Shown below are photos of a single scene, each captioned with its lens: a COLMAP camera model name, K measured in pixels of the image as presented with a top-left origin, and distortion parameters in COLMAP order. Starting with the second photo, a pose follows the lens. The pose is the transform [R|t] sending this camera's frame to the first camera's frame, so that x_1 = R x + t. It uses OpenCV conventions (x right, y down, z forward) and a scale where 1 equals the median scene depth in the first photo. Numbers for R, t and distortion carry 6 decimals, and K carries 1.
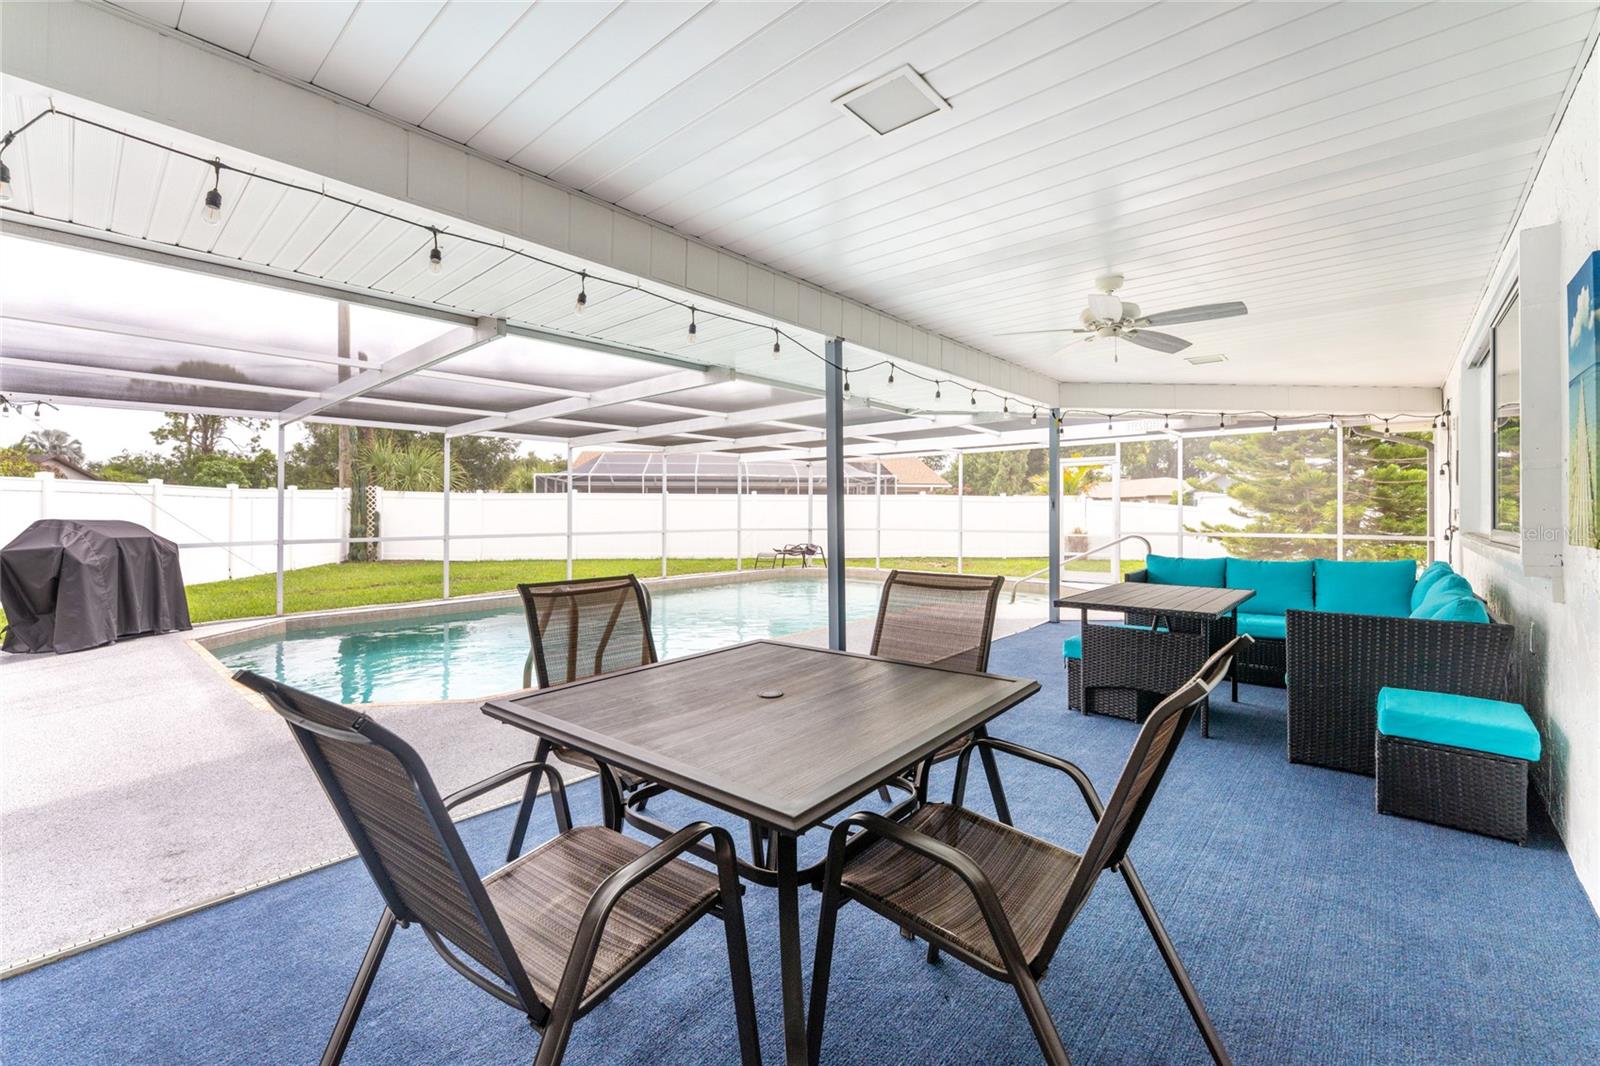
lens RADIAL K [[643.1, 0, 790.6], [0, 643.1, 511.5], [0, 0, 1]] dist [0.000876, 0.000170]
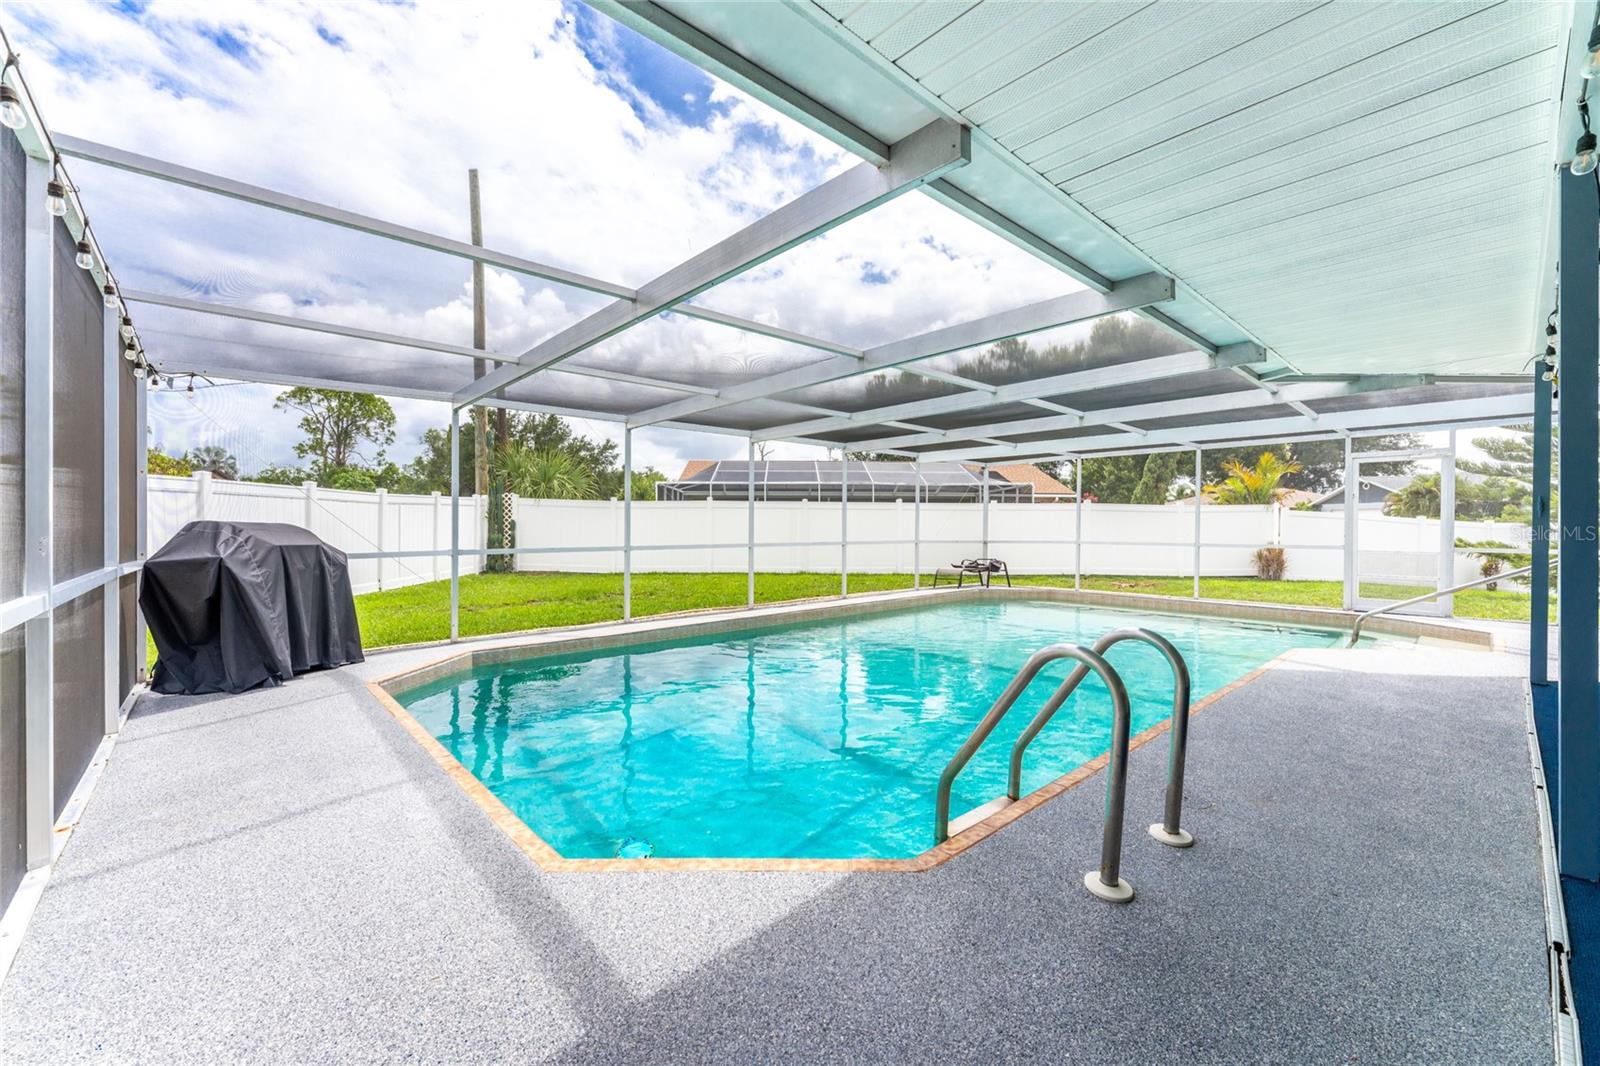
lens RADIAL K [[641.8, 0, 788.8], [0, 641.8, 533.3], [0, 0, 1]] dist [-0.000302, -0.000108]
pose [[0.992506, 0.005081, -0.122093, -0.165298], [-0.003347, 0.999891, 0.014406, 0.006189], [0.122153, -0.013890, 0.992414, 0.147219]]
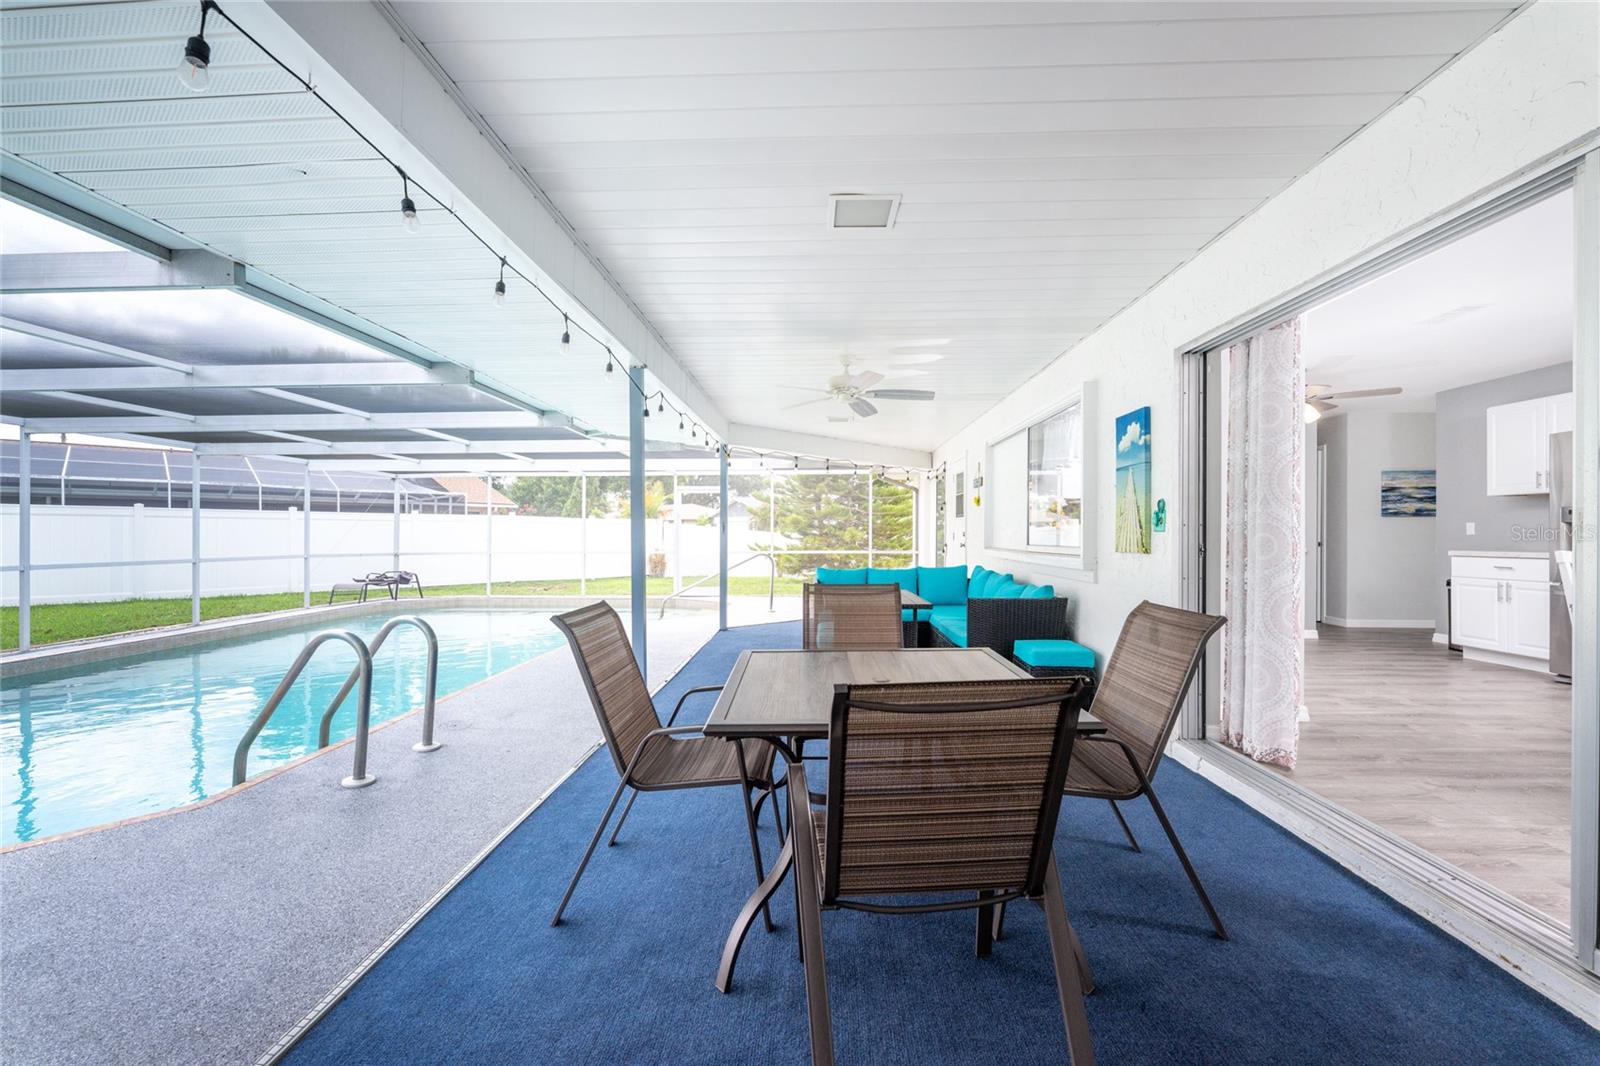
lens RADIAL K [[641.8, 0, 788.8], [0, 641.8, 533.3], [0, 0, 1]] dist [-0.000302, -0.000108]
pose [[0.775913, 0.001498, 0.630838, -0.133804], [-0.001458, 0.999999, -0.000582, -0.000134], [-0.630838, -0.000468, 0.775914, 0.019715]]
